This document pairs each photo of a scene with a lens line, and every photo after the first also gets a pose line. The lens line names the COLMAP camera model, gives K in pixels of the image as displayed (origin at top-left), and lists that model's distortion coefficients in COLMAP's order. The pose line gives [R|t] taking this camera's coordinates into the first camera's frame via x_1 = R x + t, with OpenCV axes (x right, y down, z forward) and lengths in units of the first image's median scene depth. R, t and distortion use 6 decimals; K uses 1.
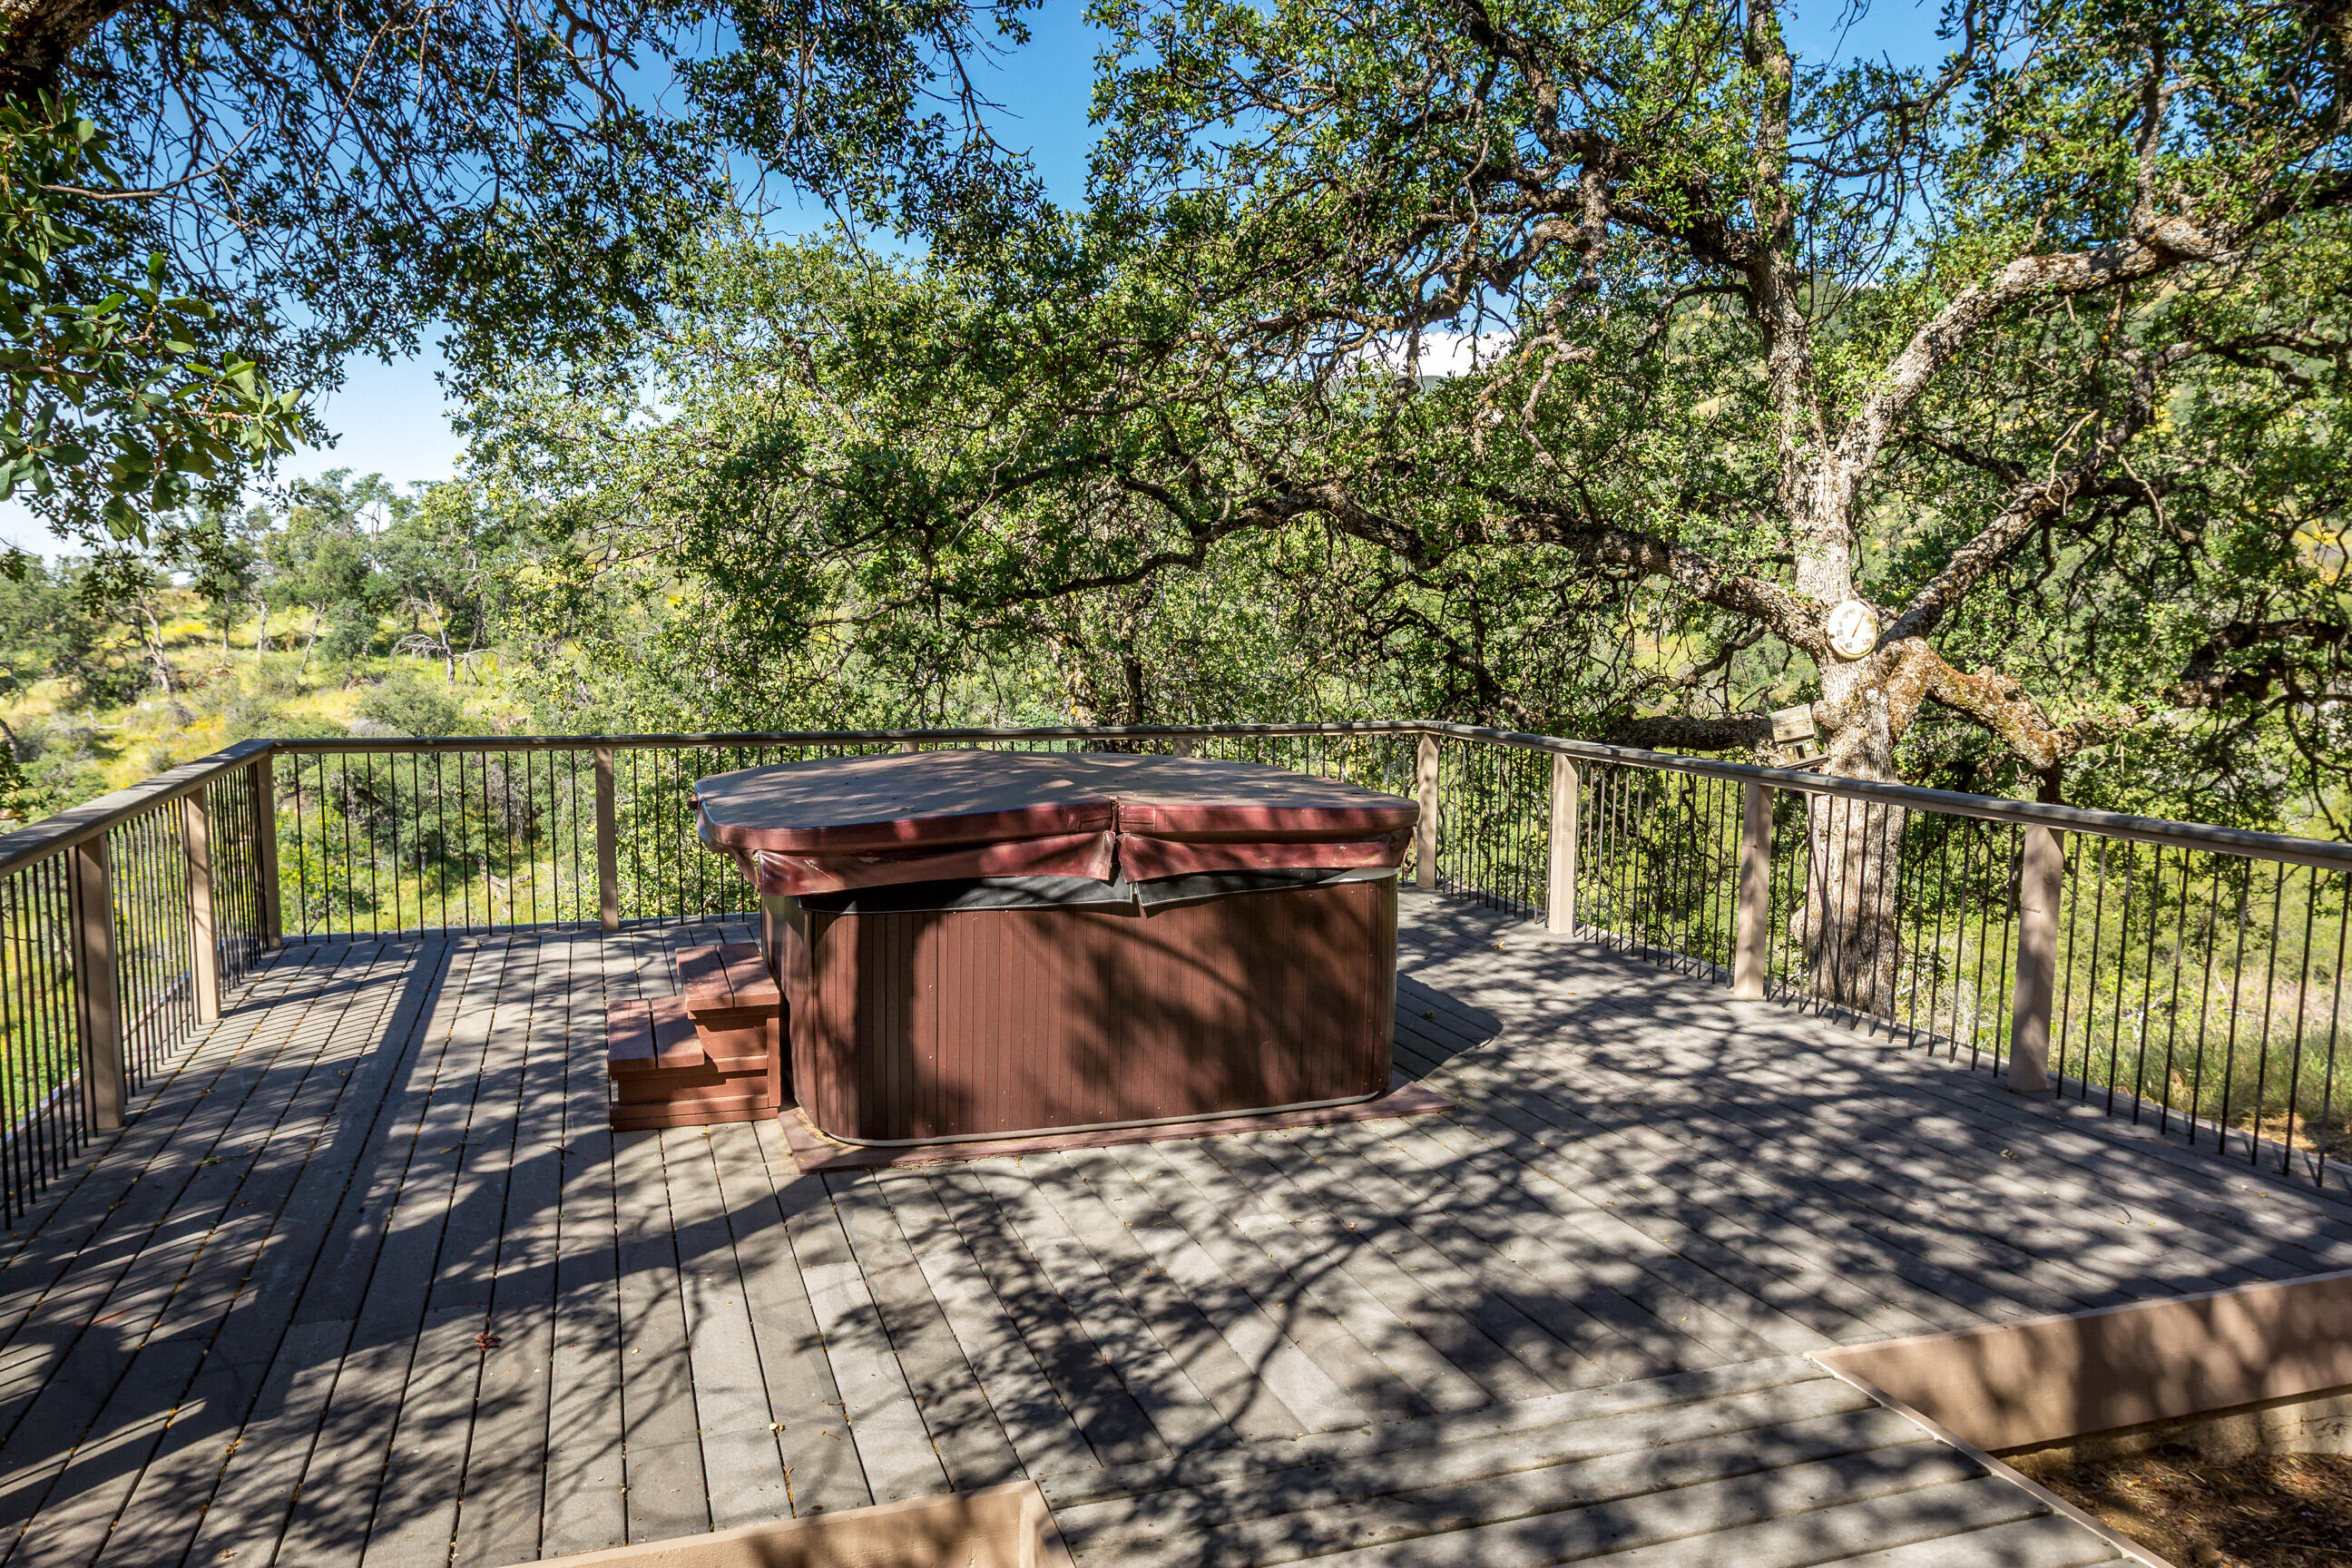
lens RADIAL K [[1735.7, 0, 1176.0], [0, 1735.7, 784.0], [0, 0, 1]] dist [-0.000102, 0.000278]
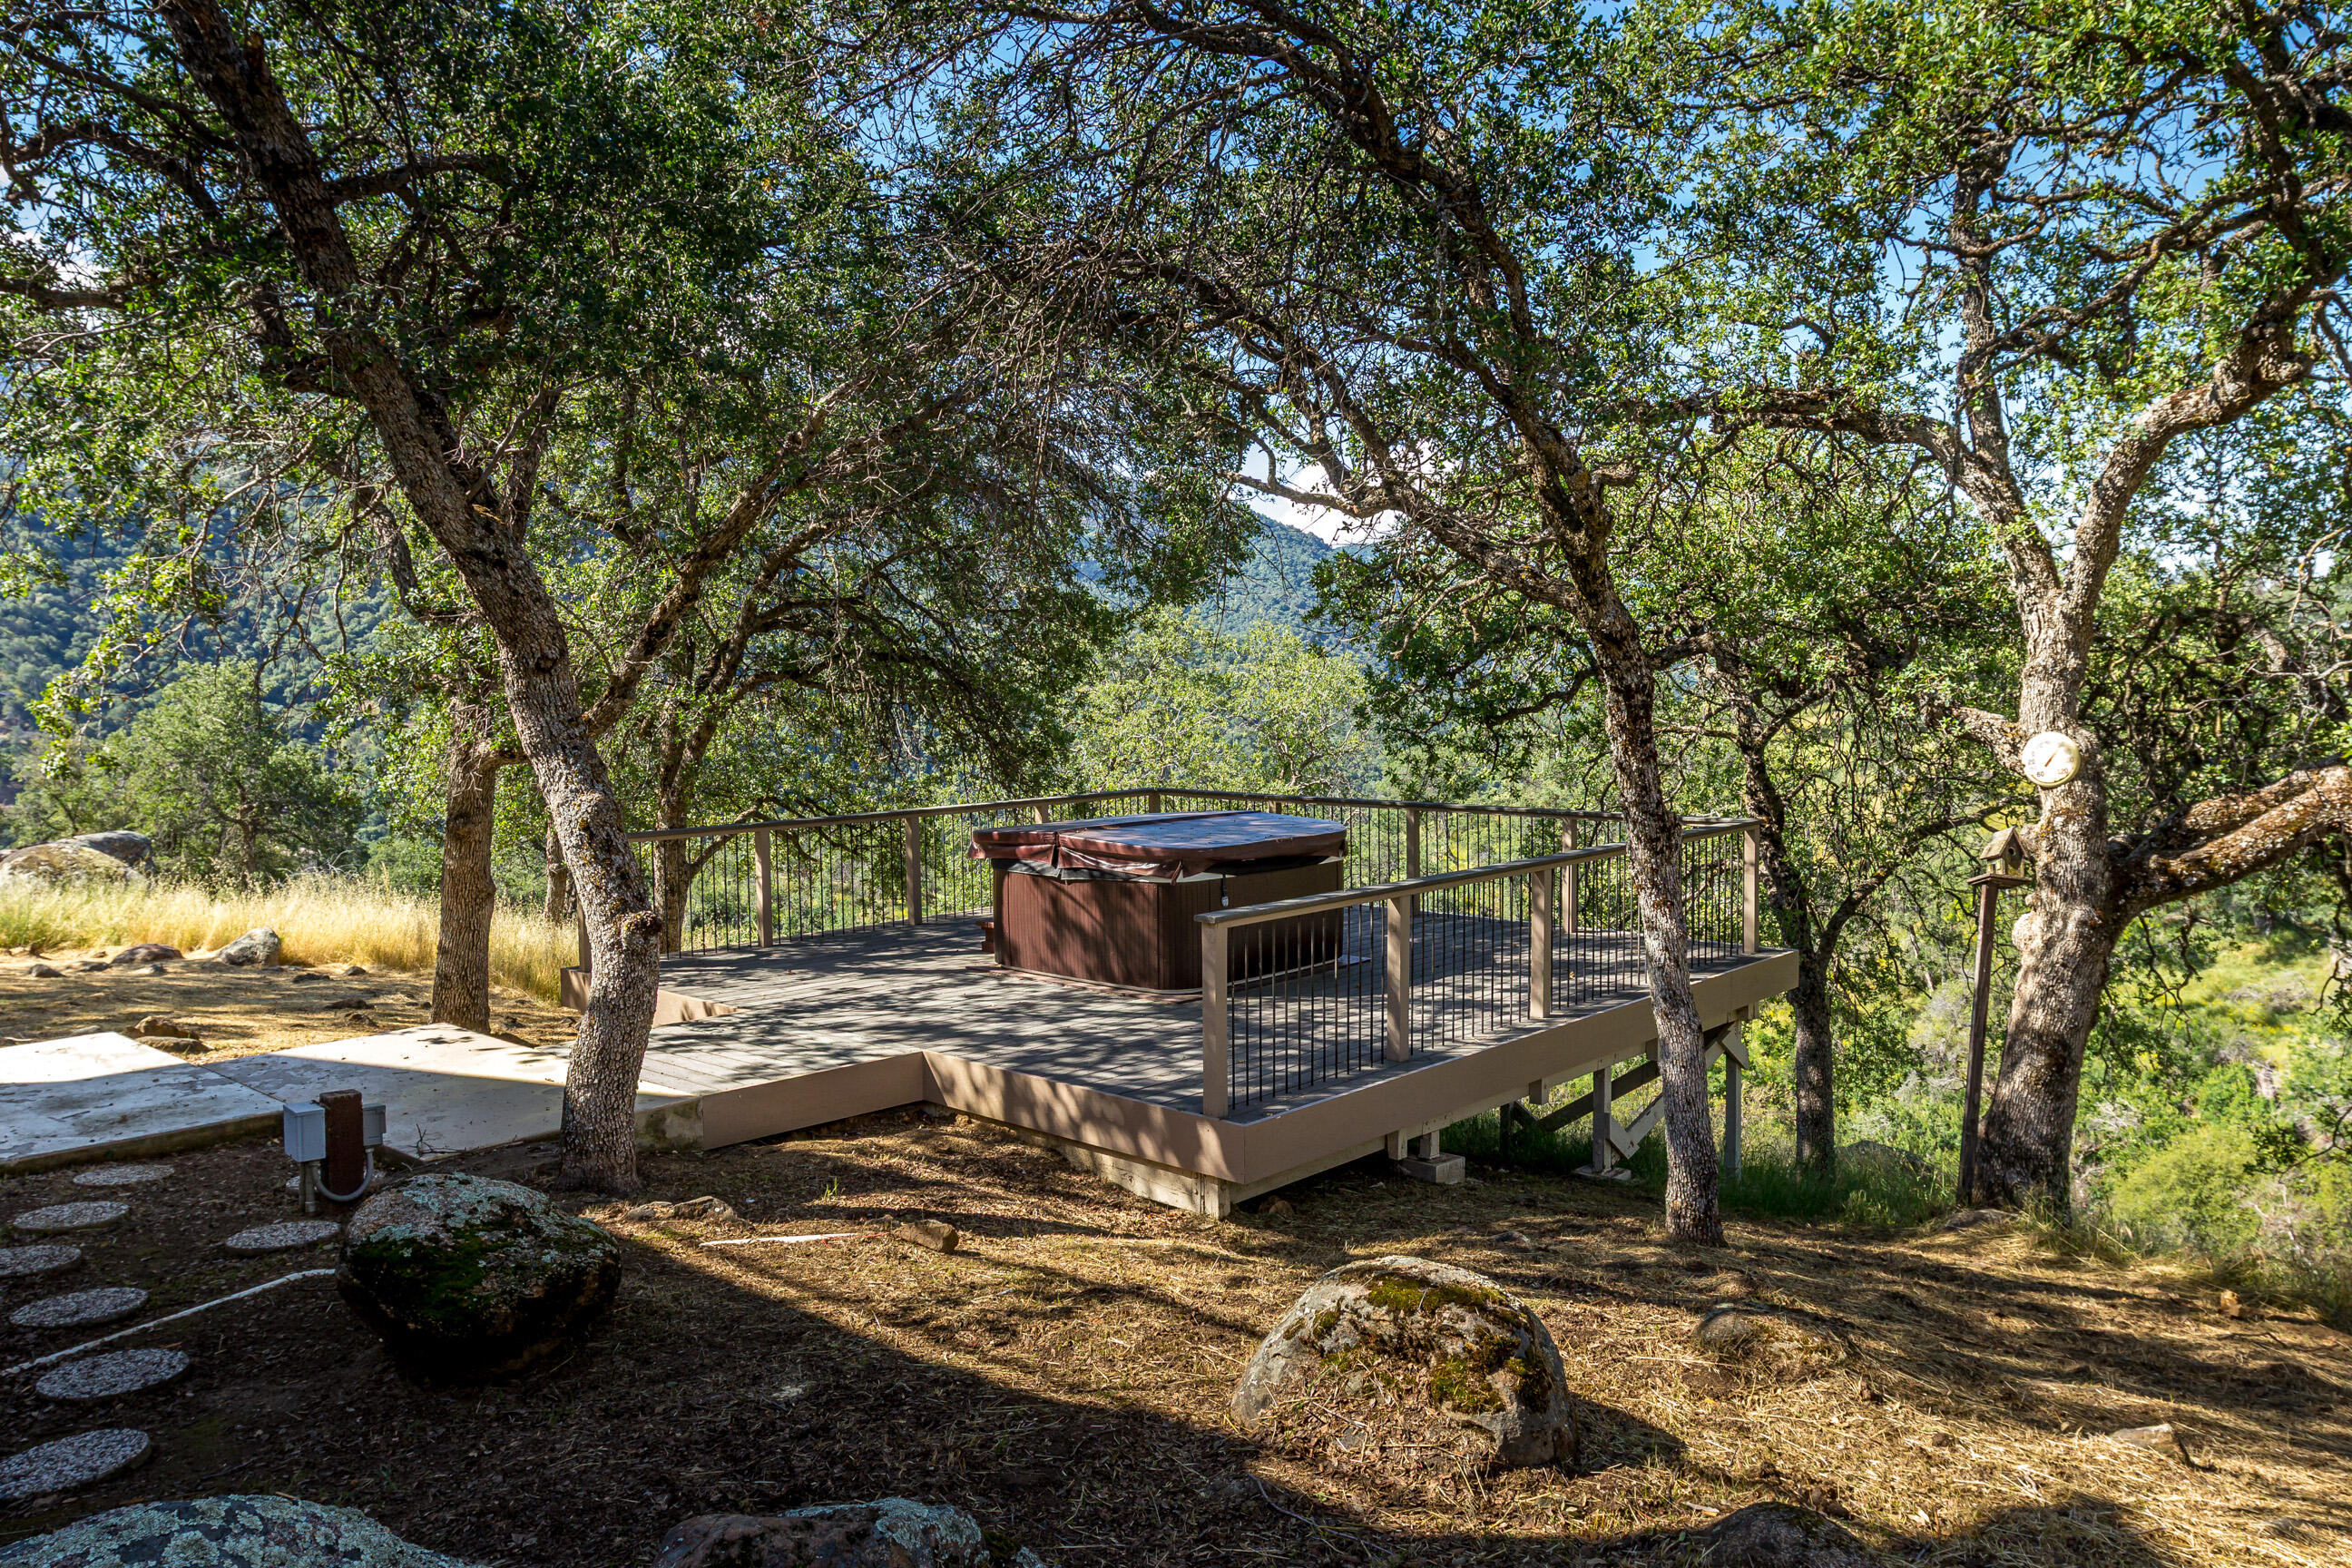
lens RADIAL K [[1735.7, 0, 1176.0], [0, 1735.7, 784.0], [0, 0, 1]] dist [-0.000102, 0.000278]
pose [[0.447676, 0.036548, -0.893449, 2.008061], [-0.073642, 0.997277, 0.003896, -0.071768], [0.891158, 0.064051, 0.449149, 0.104713]]
